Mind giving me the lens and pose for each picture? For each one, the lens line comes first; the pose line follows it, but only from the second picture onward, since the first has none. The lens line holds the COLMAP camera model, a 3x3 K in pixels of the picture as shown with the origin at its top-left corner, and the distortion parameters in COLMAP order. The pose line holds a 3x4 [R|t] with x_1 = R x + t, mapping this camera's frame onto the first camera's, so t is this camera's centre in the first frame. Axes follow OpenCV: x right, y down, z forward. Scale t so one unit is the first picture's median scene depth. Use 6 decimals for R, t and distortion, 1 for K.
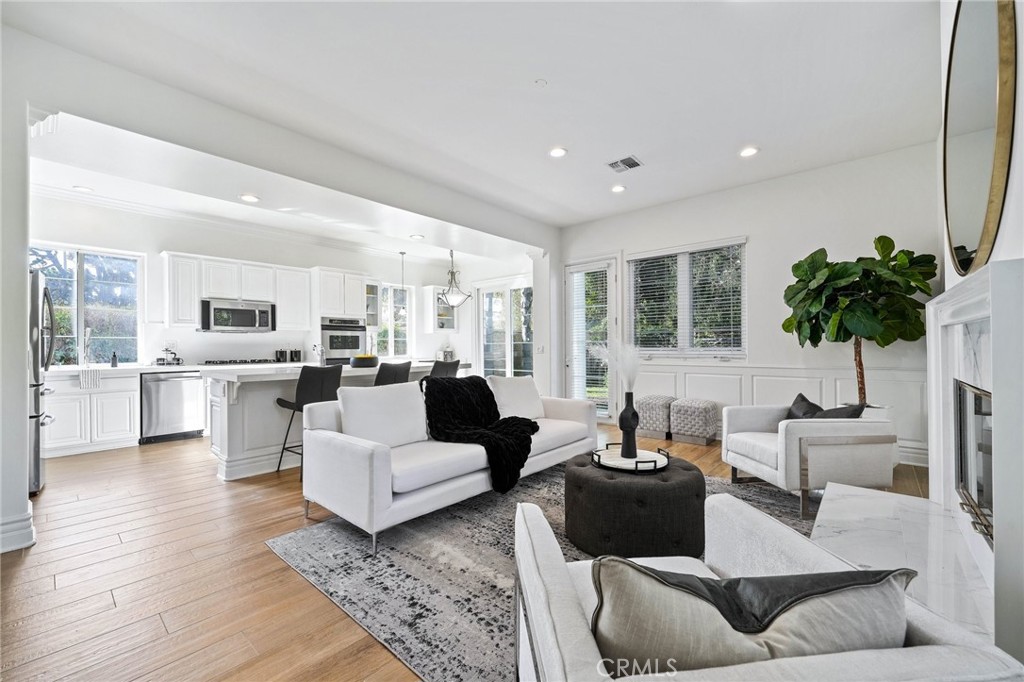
lens RADIAL K [[406.6, 0, 509.9], [0, 406.6, 345.5], [0, 0, 1]] dist [-0.003963, 0.000827]
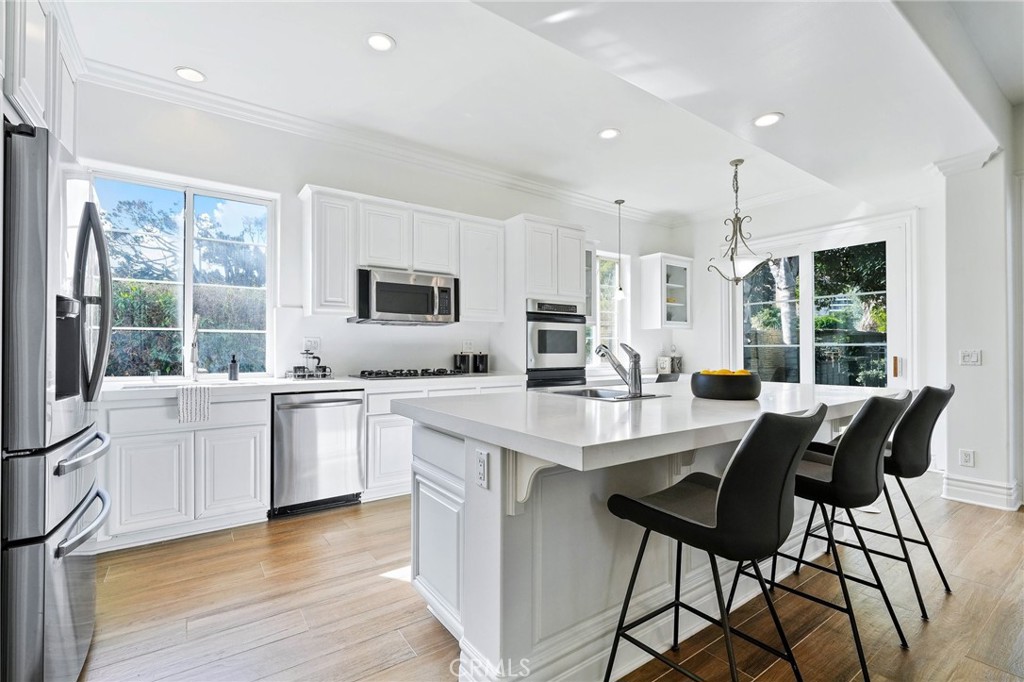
lens RADIAL K [[458.8, 0, 514.1], [0, 458.8, 344.2], [0, 0, 1]] dist [0.000225, 0.000654]
pose [[0.973327, 0.006090, -0.229339, -0.382186], [-0.008051, 0.999939, -0.007614, 0.001528], [0.229279, 0.009258, 0.973317, 0.398598]]
